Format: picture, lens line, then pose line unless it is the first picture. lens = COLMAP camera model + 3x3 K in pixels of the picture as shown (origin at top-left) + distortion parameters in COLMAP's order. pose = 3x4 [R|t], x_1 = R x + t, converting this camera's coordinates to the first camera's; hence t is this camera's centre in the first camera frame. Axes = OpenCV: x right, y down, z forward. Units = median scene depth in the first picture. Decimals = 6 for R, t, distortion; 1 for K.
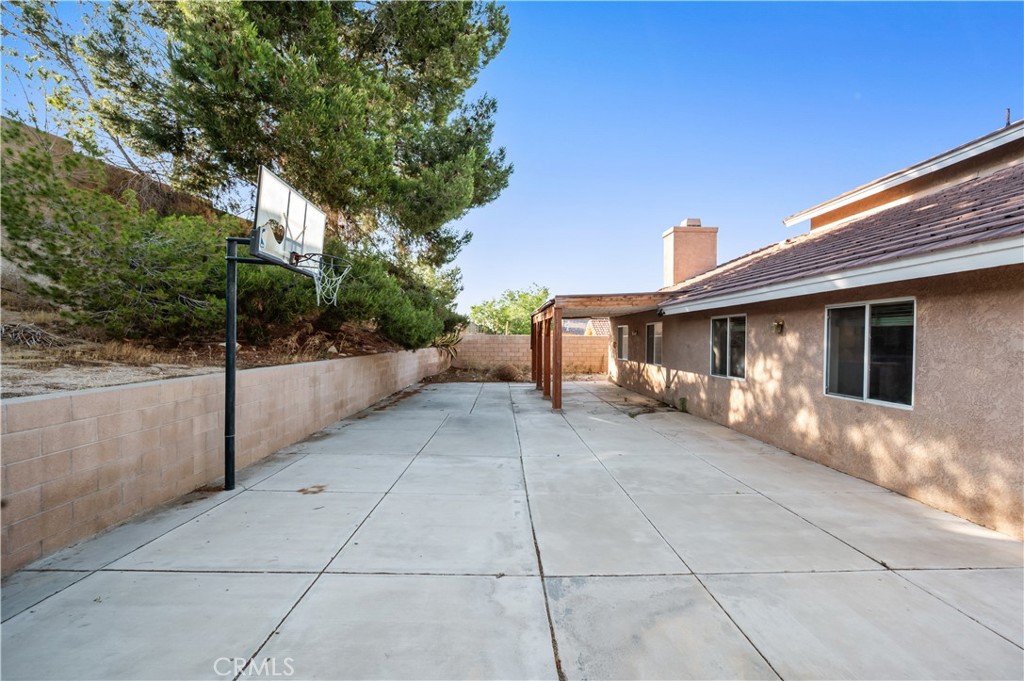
lens RADIAL K [[411.3, 0, 509.3], [0, 411.3, 342.2], [0, 0, 1]] dist [-0.001655, 0.000118]
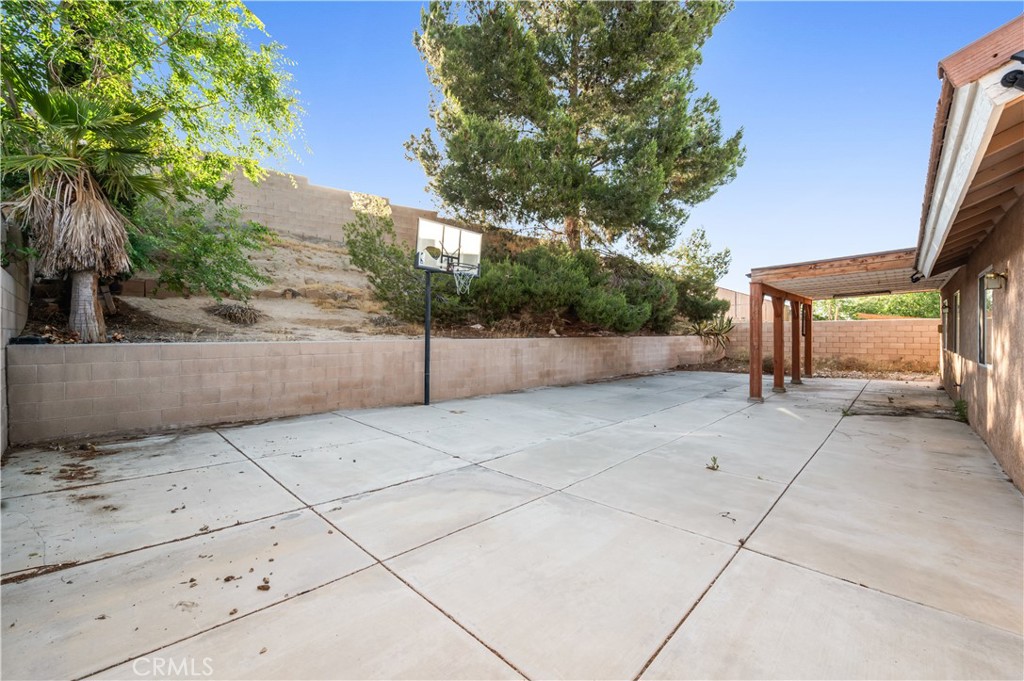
lens RADIAL K [[411.3, 0, 514.4], [0, 411.3, 333.6], [0, 0, 1]] dist [-0.001655, 0.000118]
pose [[0.710976, -0.005471, -0.703195, 0.716202], [-0.002030, 0.999950, -0.009833, 0.066982], [0.703213, 0.008419, 0.710929, 0.025710]]
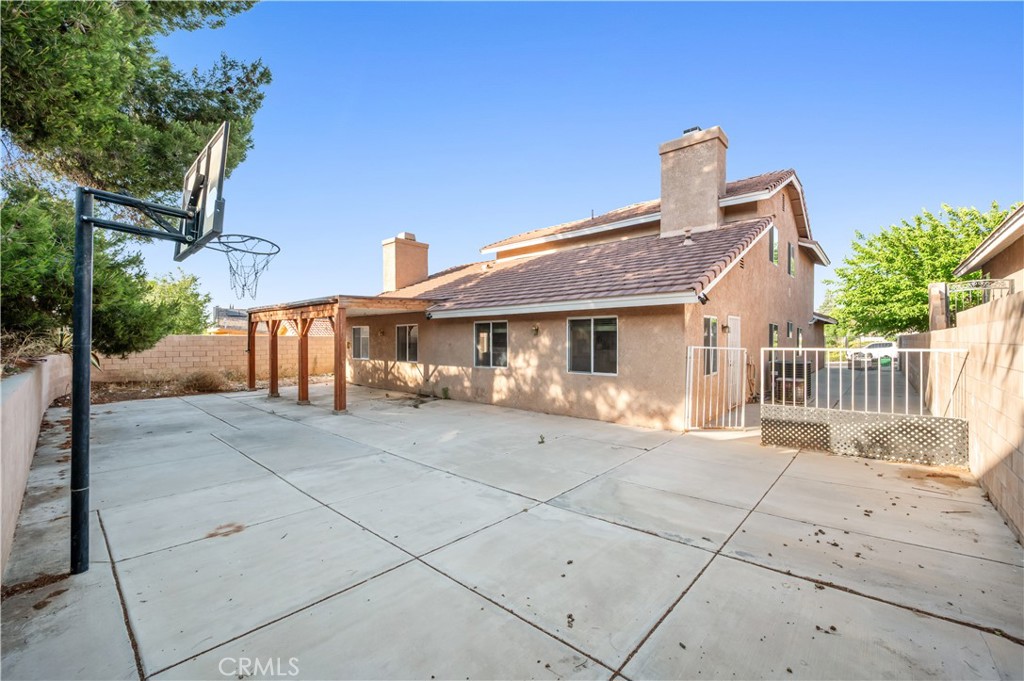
lens RADIAL K [[411.3, 0, 513.3], [0, 411.3, 340.3], [0, 0, 1]] dist [-0.001655, 0.000118]
pose [[0.687210, -0.006118, 0.726433, -0.609066], [0.010499, 0.999944, -0.001511, -0.000172], [-0.726383, 0.008665, 0.687235, 0.046060]]
